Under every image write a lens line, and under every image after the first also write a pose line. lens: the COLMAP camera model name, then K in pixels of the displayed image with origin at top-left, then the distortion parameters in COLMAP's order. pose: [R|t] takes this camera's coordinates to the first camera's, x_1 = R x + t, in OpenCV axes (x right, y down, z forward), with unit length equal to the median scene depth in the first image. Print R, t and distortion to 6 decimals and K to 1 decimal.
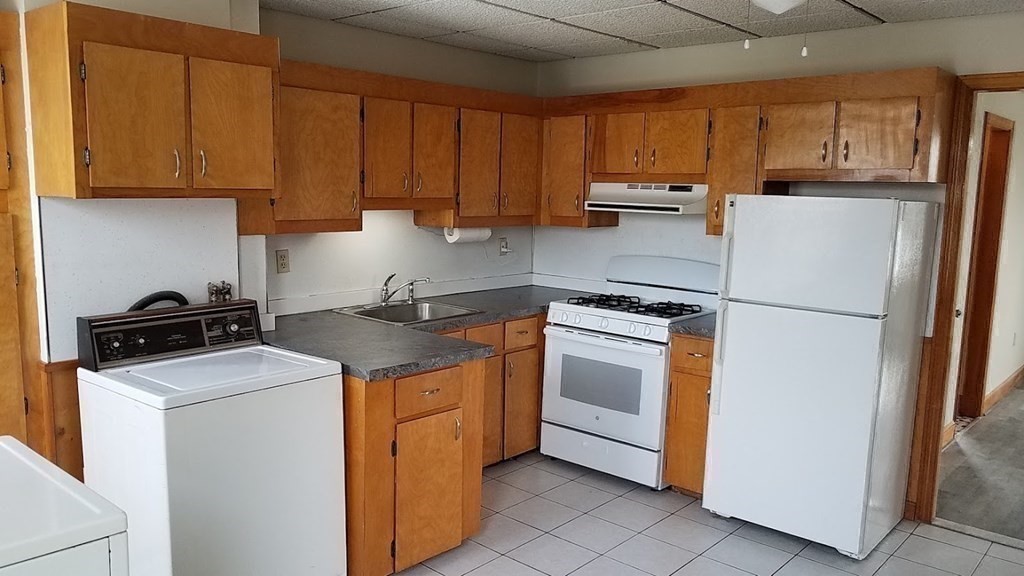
lens RADIAL K [[799.8, 0, 504.6], [0, 799.8, 288.7], [0, 0, 1]] dist [-0.008439, -0.006932]
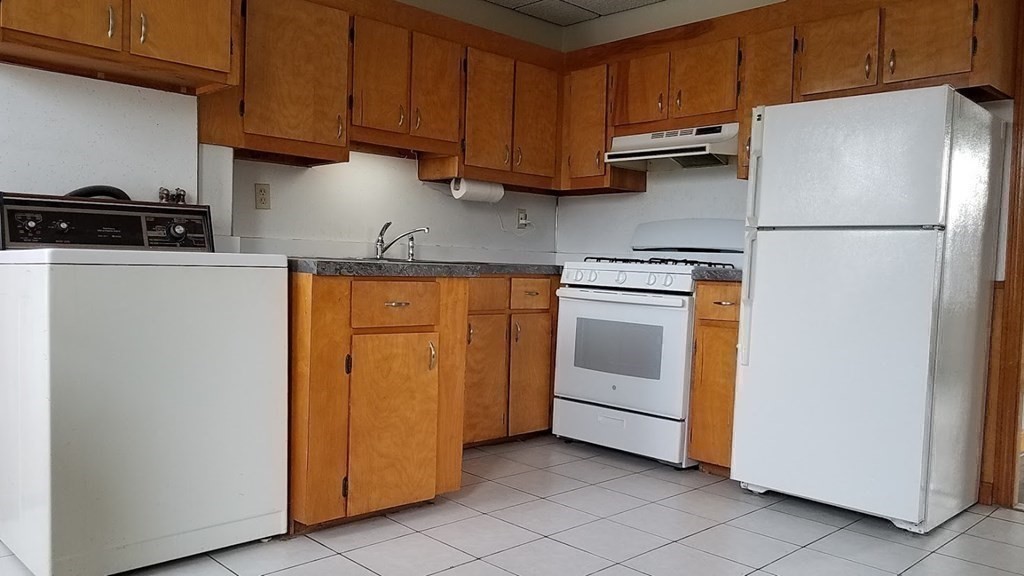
lens RADIAL K [[799.8, 0, 519.6], [0, 799.8, 291.5], [0, 0, 1]] dist [-0.008439, -0.006932]
pose [[0.997754, 0.011244, -0.066030, 0.077288], [-0.017401, 0.995474, -0.093424, 0.157042], [0.064680, 0.094363, 0.993434, 0.126080]]
